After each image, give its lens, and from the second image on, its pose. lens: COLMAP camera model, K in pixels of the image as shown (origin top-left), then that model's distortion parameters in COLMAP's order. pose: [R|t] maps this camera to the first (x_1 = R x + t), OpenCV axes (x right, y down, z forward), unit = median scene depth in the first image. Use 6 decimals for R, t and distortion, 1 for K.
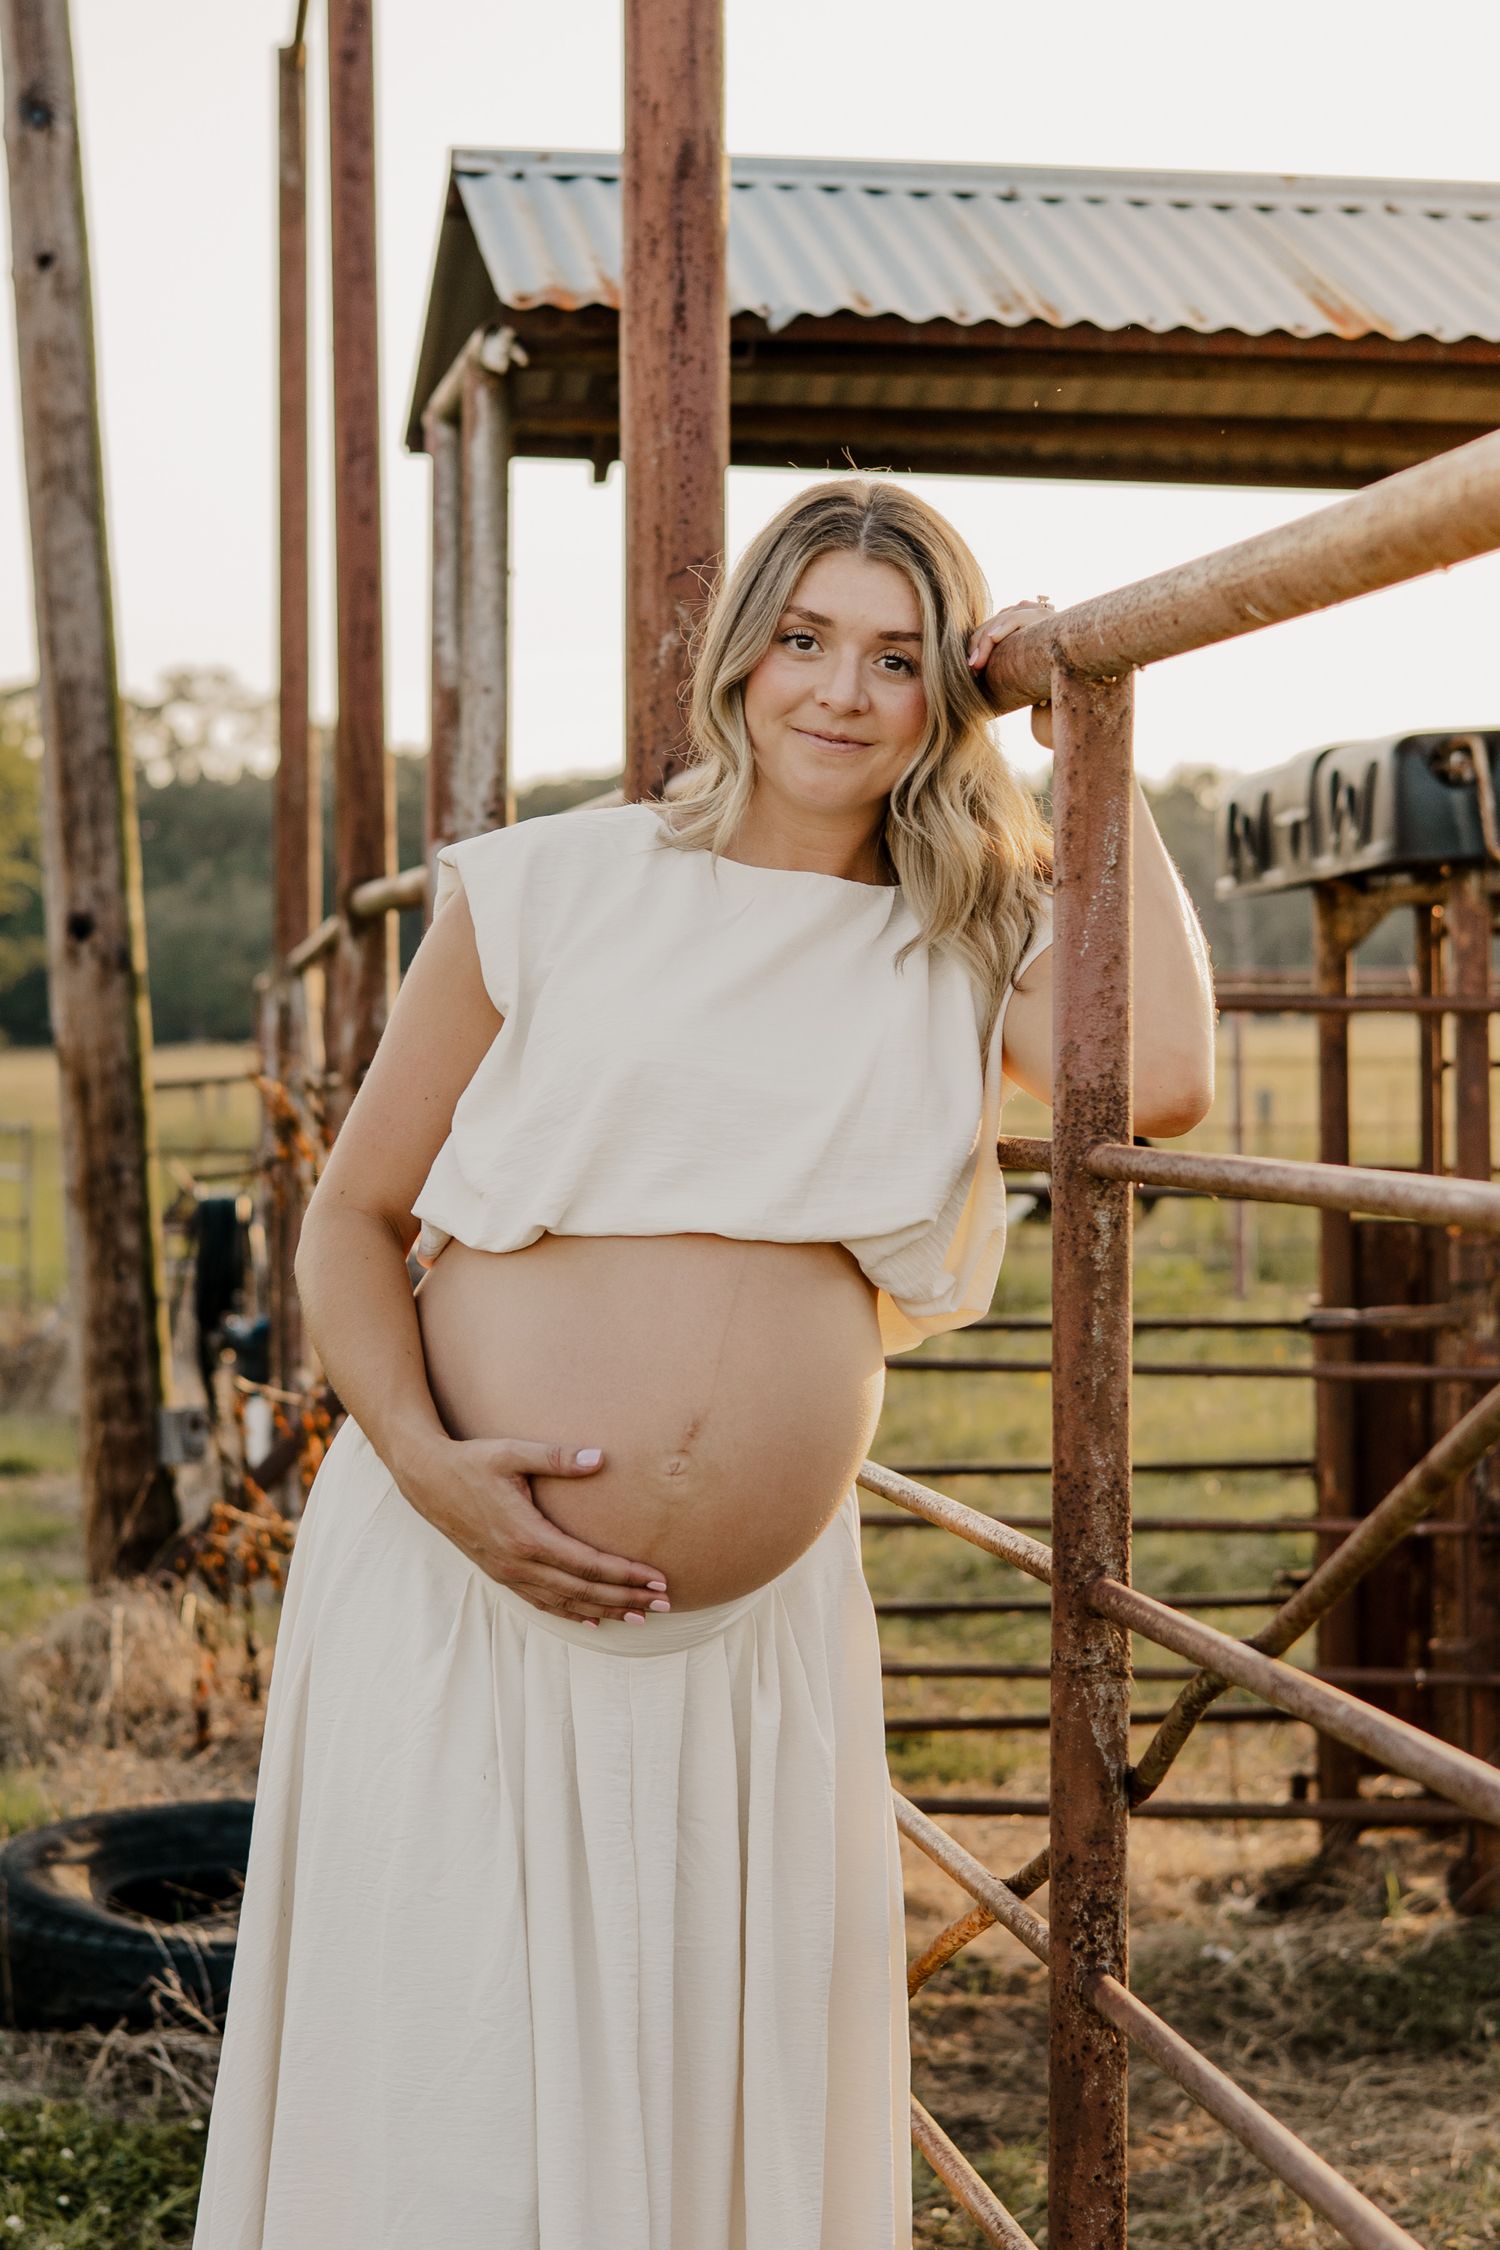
lens RADIAL K [[5301.3, 0, 749.5], [0, 5301.3, 967.1], [0, 0, 1]] dist [0.059760, -0.115952]
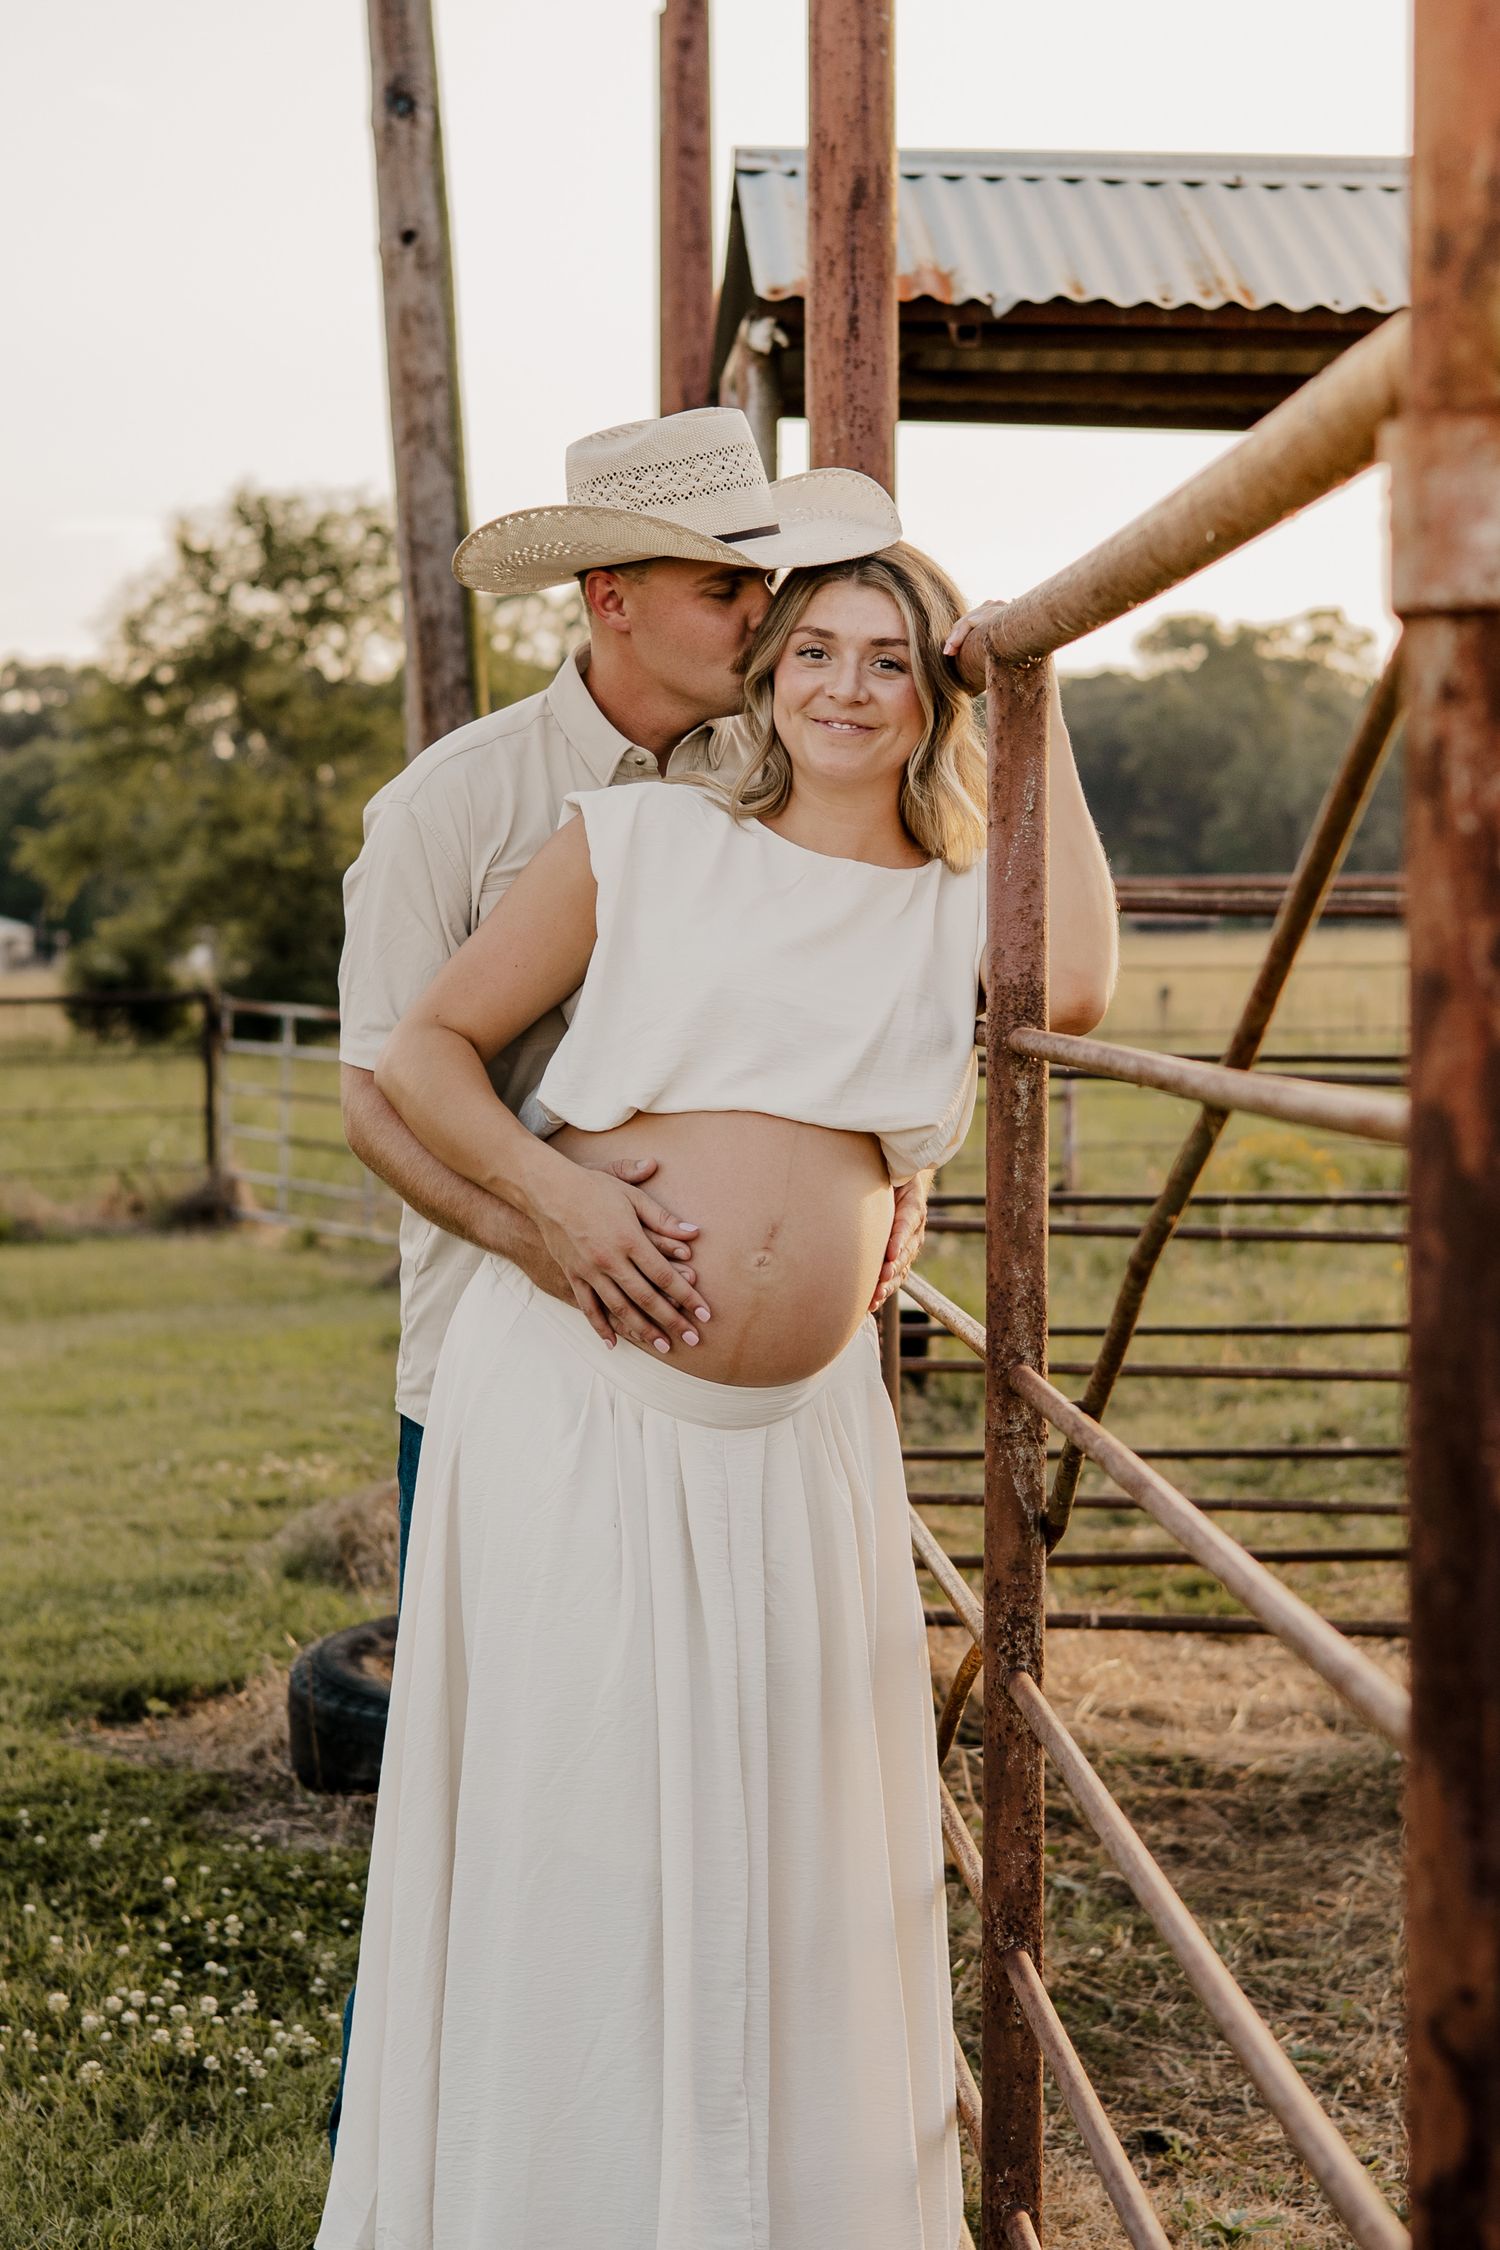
lens RADIAL K [[5301.3, 0, 749.5], [0, 5301.3, 967.1], [0, 0, 1]] dist [0.059760, -0.115952]
pose [[0.995725, -0.000675, -0.092362, 0.070113], [0.002417, 0.999821, 0.018743, -0.003252], [0.092333, -0.018886, 0.995549, -0.166242]]
